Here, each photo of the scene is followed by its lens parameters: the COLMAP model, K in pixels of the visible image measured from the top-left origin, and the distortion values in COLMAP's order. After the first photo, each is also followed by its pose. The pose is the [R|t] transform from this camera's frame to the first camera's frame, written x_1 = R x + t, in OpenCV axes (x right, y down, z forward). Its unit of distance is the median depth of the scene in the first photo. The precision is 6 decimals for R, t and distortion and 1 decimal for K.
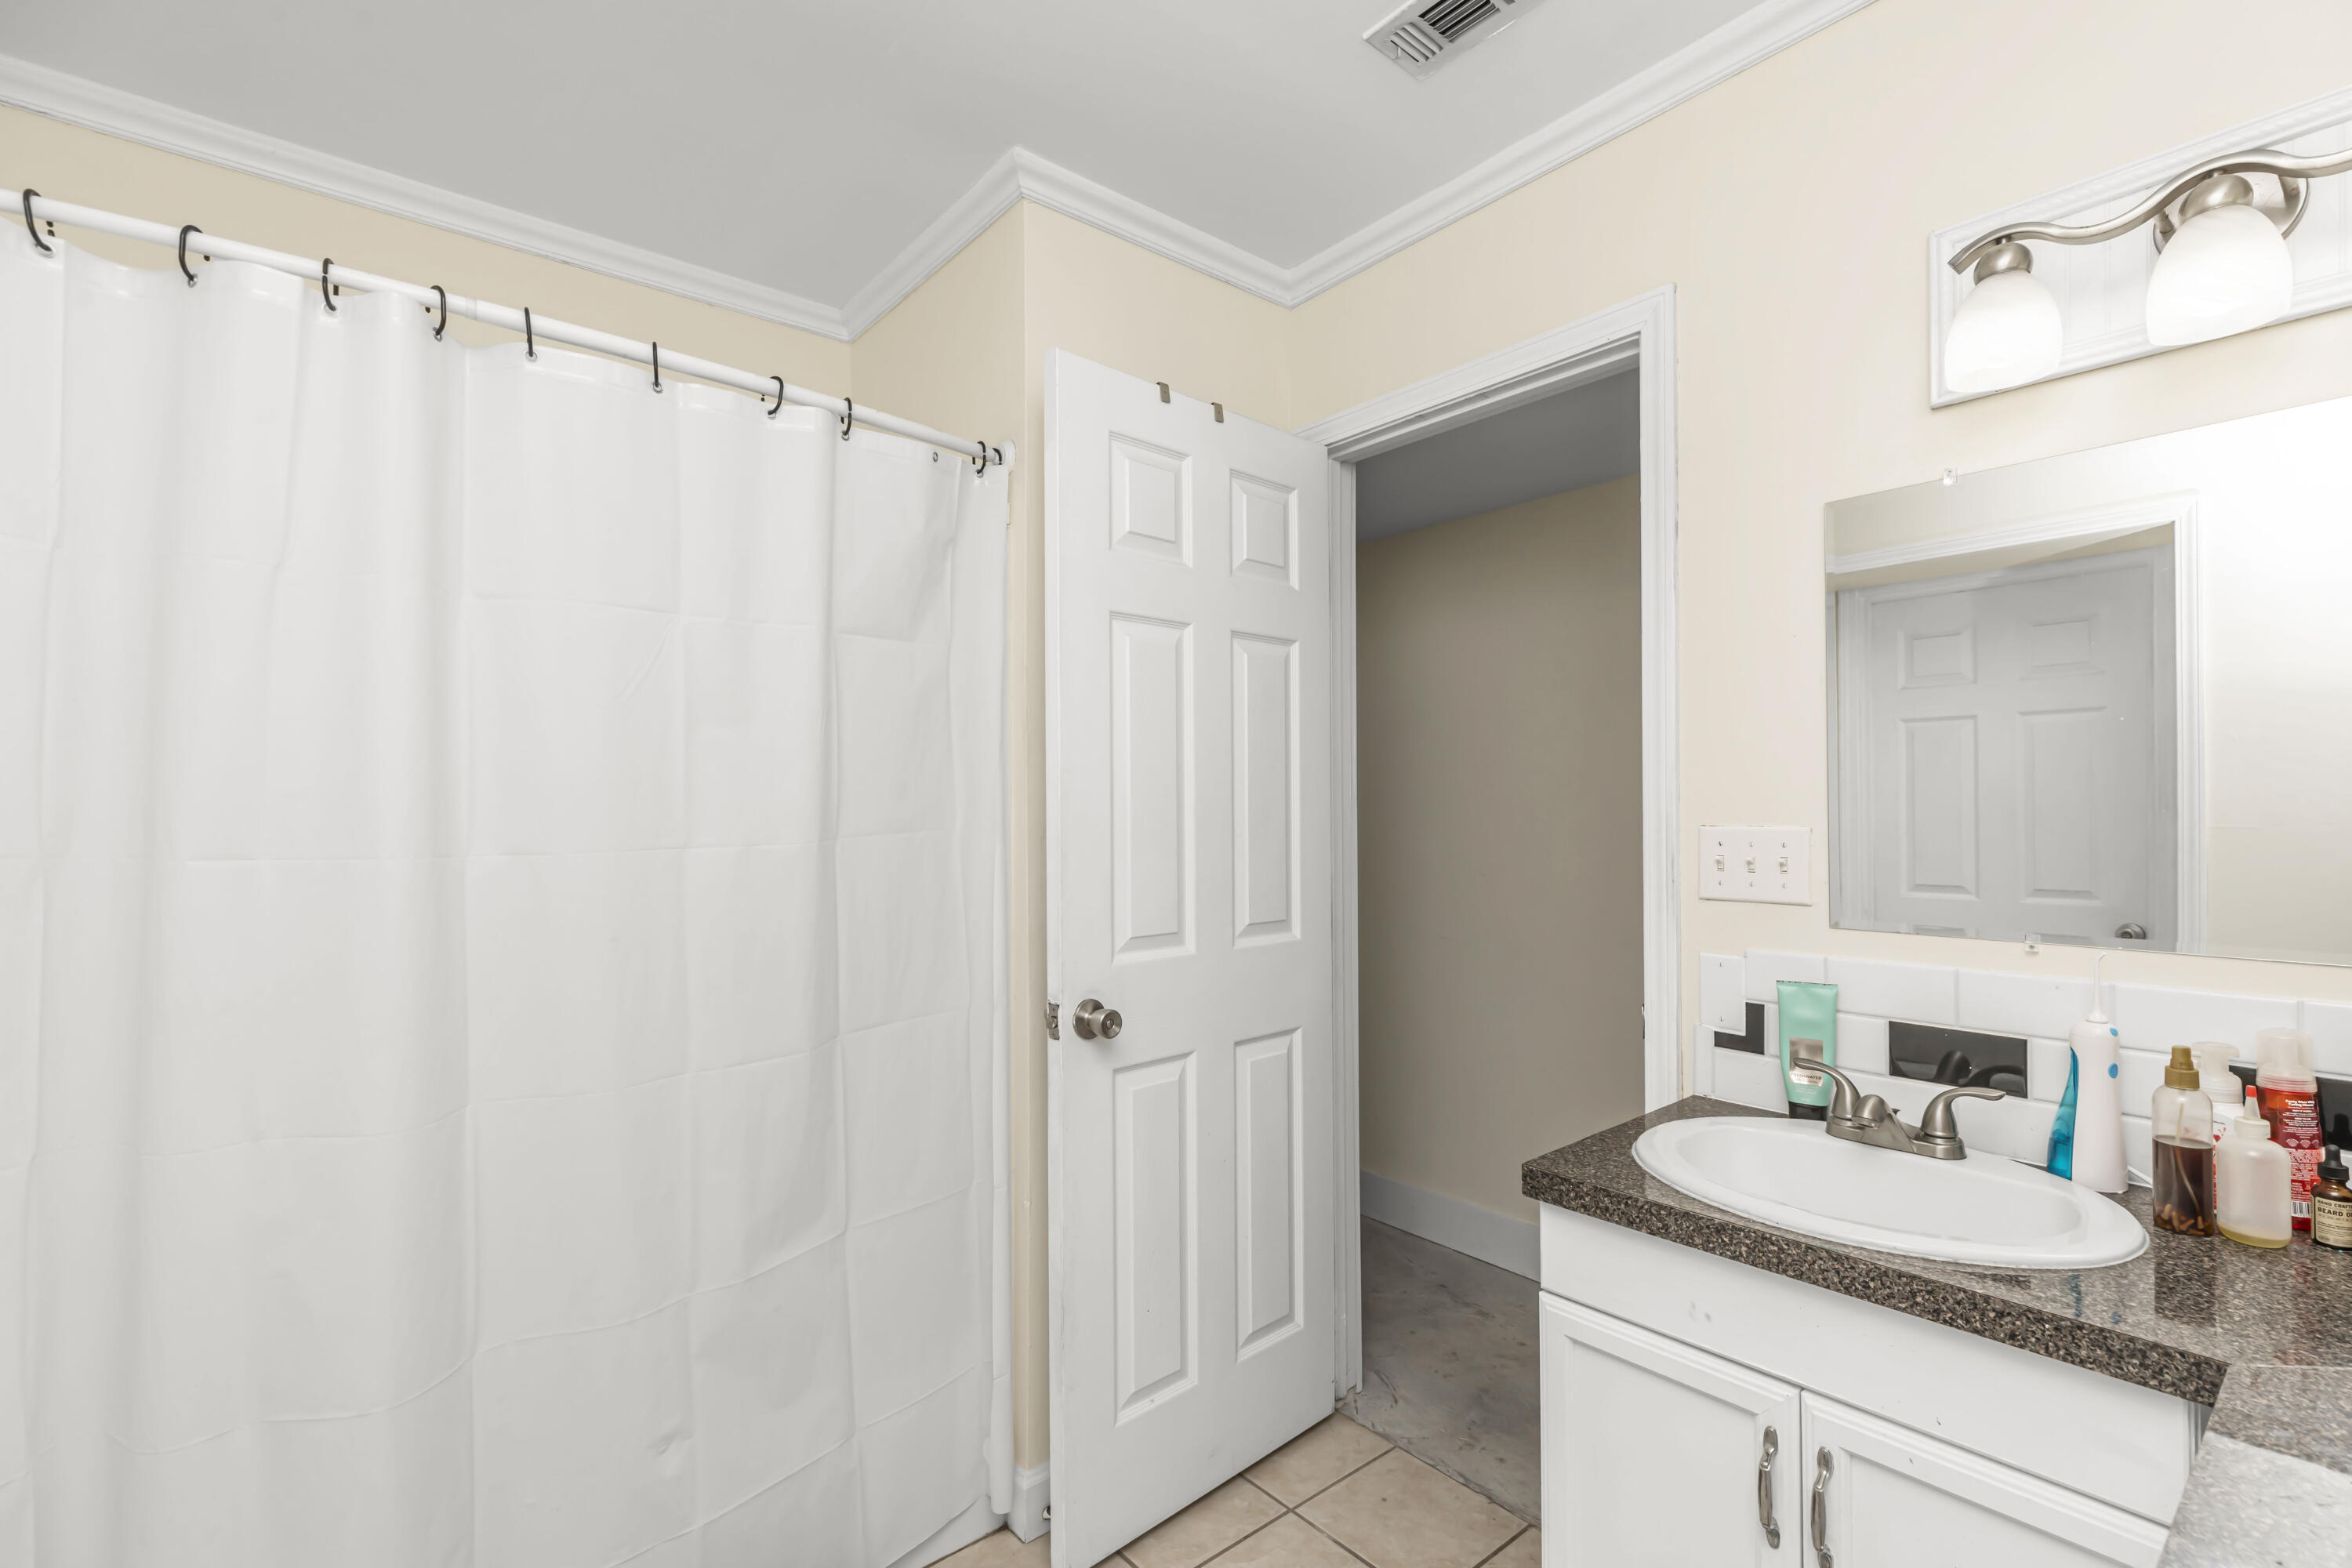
lens RADIAL K [[1078.1, 0, 1185.7], [0, 1078.1, 787.2], [0, 0, 1]] dist [-0.000808, -0.000171]
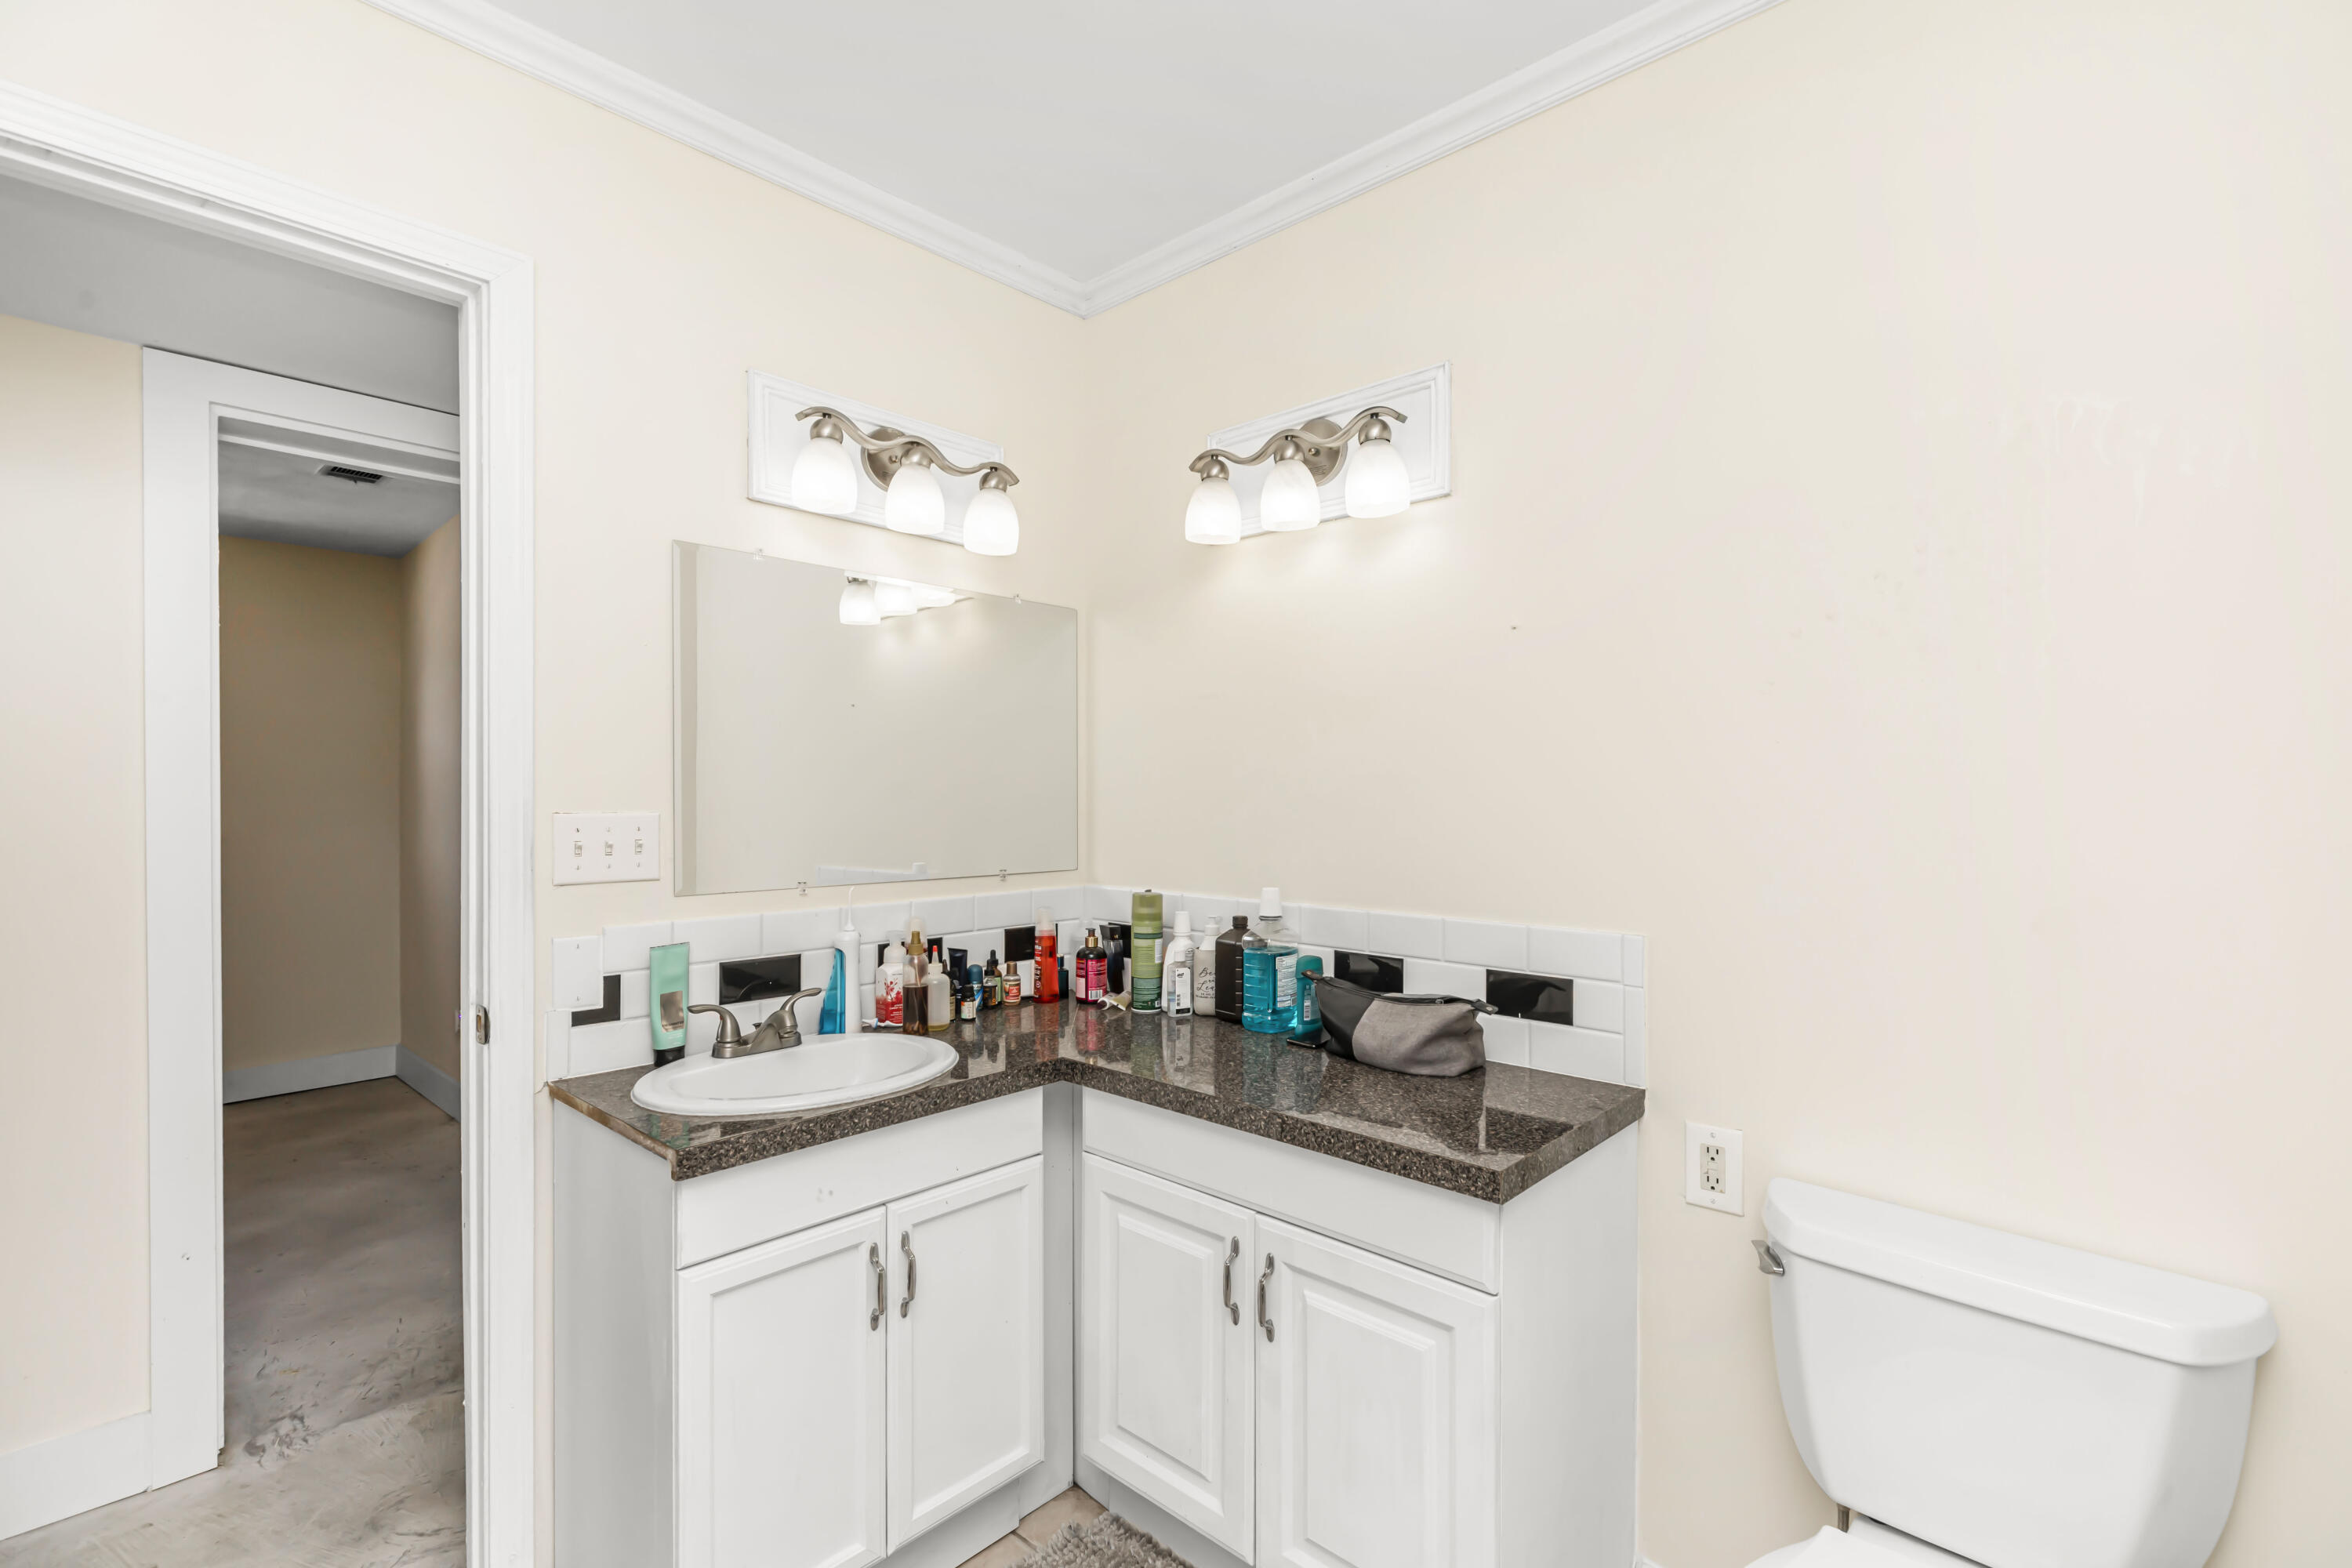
lens RADIAL K [[1078.1, 0, 1181.7], [0, 1078.1, 801.5], [0, 0, 1]] dist [-0.000808, -0.000171]
pose [[-0.148858, 0.007298, 0.988832, -0.667590], [-0.014190, 0.999854, -0.009515, 0.028909], [-0.988757, -0.015448, -0.148733, 0.627261]]
